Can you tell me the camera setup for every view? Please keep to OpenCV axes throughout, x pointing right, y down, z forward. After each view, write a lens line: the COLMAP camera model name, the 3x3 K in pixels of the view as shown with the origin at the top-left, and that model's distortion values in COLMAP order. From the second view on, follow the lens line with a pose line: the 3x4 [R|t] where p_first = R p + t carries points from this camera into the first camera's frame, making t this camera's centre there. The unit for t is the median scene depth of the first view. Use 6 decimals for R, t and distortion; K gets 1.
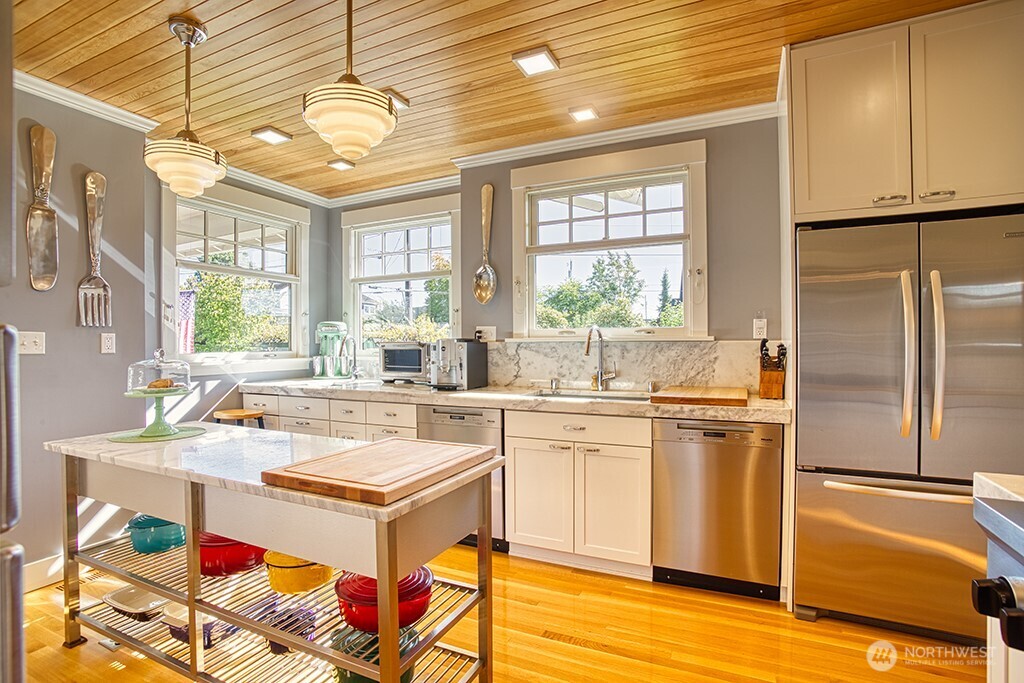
lens RADIAL K [[504.6, 0, 512.0], [0, 504.6, 341.5], [0, 0, 1]] dist [-0.038783, 0.000229]
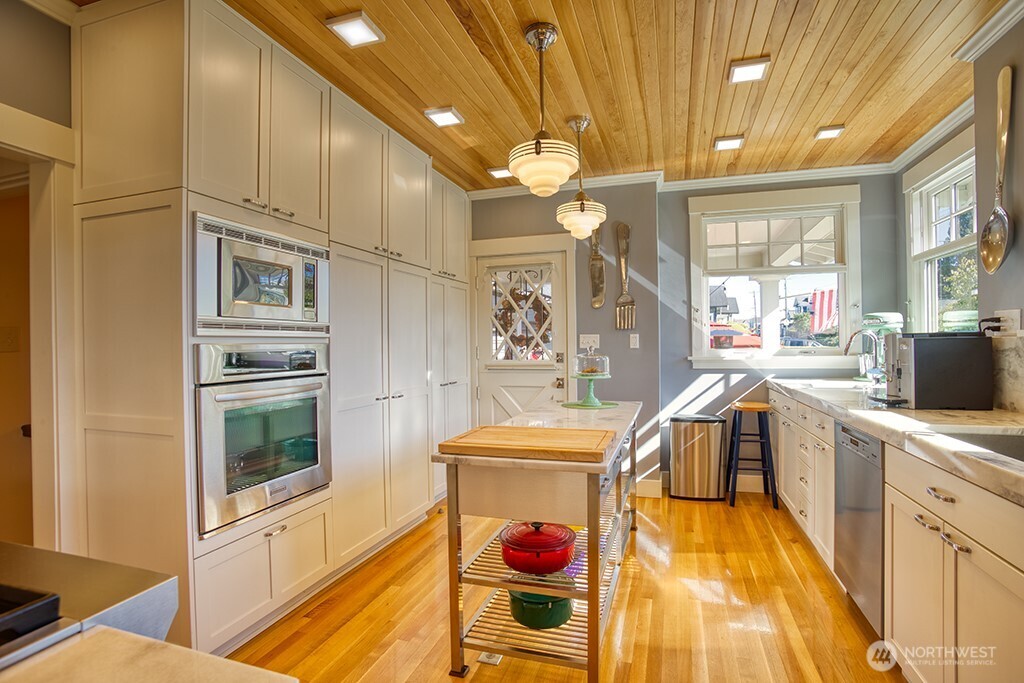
lens RADIAL K [[504.6, 0, 512.0], [0, 504.6, 341.5], [0, 0, 1]] dist [-0.038783, 0.000229]
pose [[0.140085, -0.000645, -0.990139, 0.420986], [0.012674, 0.999919, 0.001142, -0.001016], [0.990058, -0.012709, 0.140081, 0.335841]]
